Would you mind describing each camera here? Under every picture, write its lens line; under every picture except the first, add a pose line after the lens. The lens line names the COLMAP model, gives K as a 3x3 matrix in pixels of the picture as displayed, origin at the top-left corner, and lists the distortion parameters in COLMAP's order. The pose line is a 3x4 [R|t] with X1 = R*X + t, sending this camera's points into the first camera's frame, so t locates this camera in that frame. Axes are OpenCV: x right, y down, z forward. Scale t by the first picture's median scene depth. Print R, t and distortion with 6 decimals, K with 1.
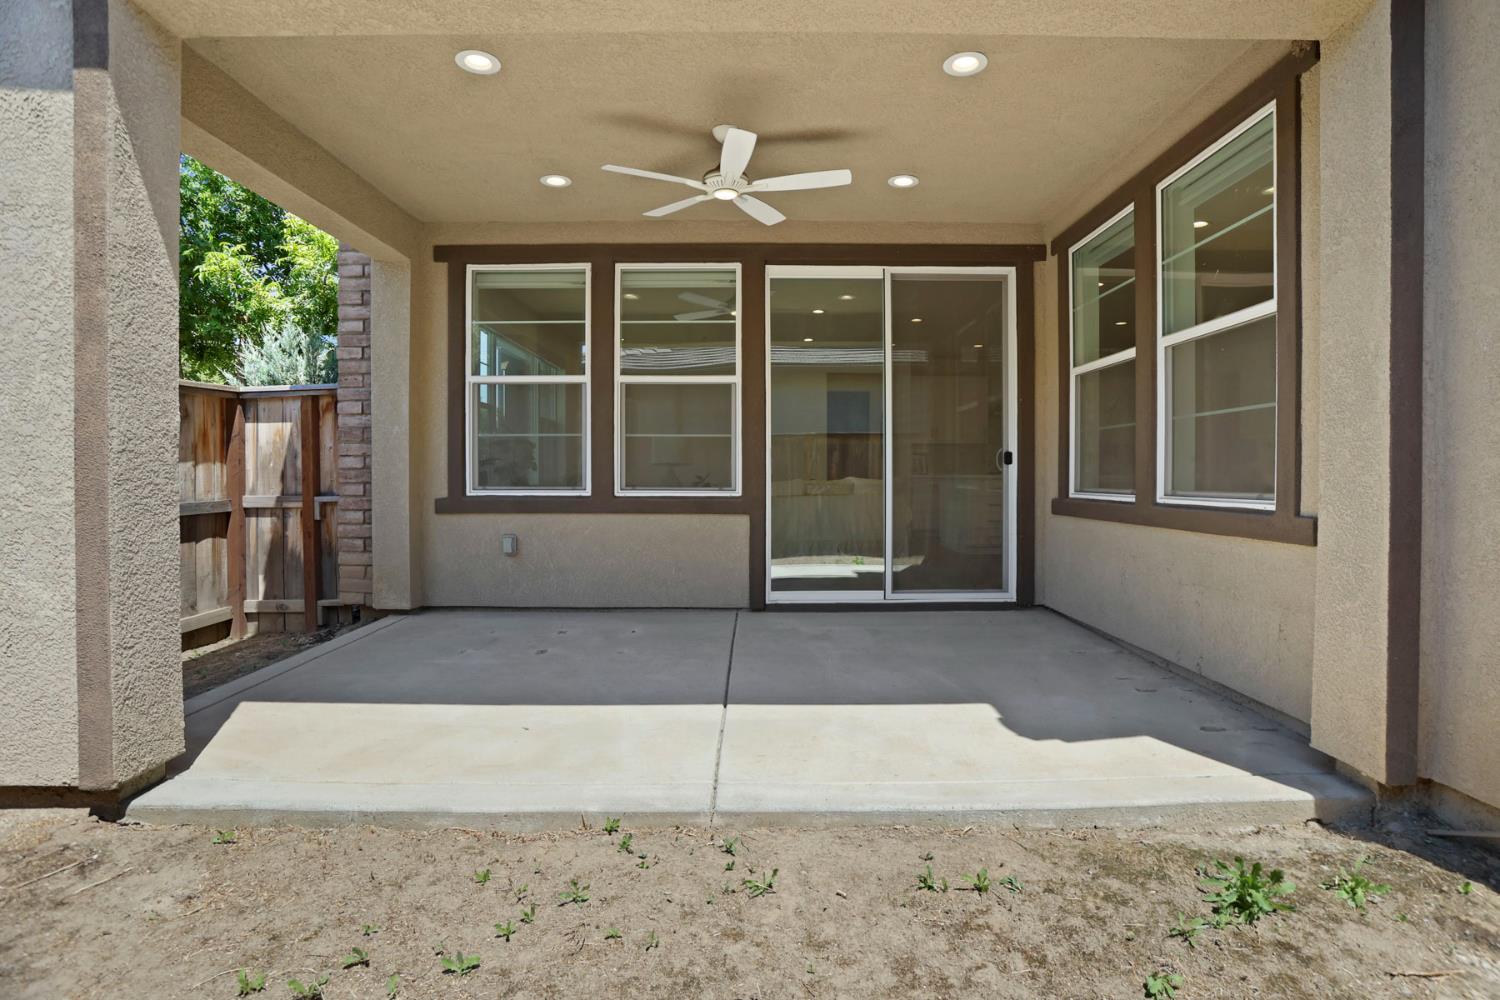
lens RADIAL K [[724.7, 0, 752.7], [0, 724.7, 481.9], [0, 0, 1]] dist [-0.069973, 0.027090]
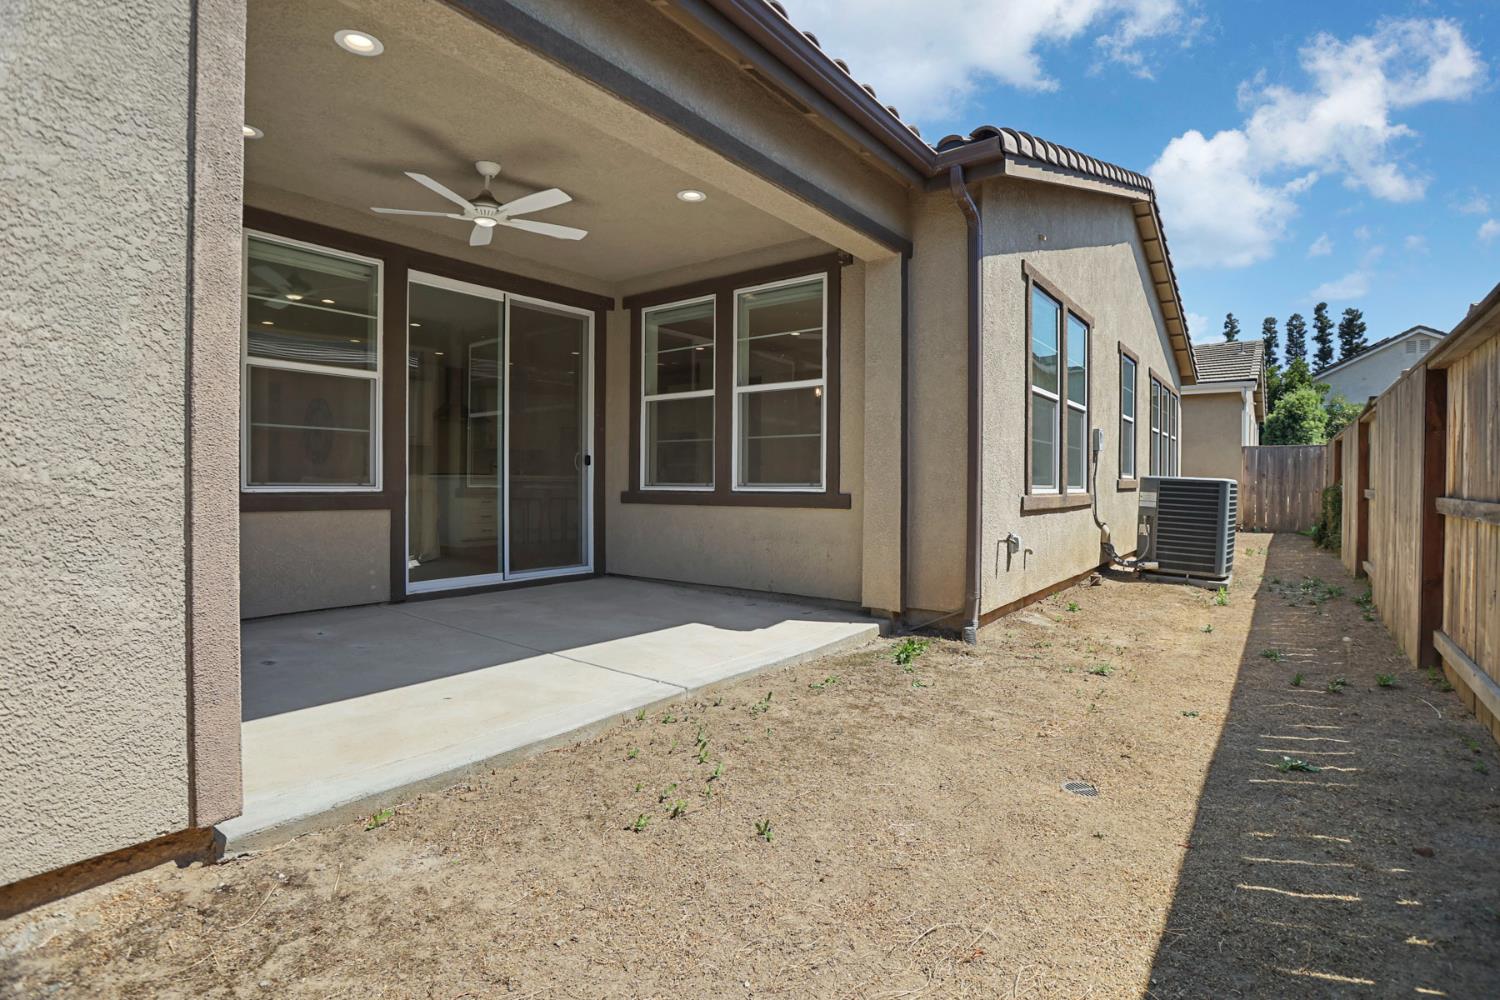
lens RADIAL K [[724.7, 0, 752.7], [0, 724.7, 481.9], [0, 0, 1]] dist [-0.069973, 0.027090]
pose [[0.612675, 0.002564, 0.790331, -0.908770], [0.002191, 0.999985, -0.004942, 0.023512], [-0.790332, 0.004759, 0.612660, -0.031474]]
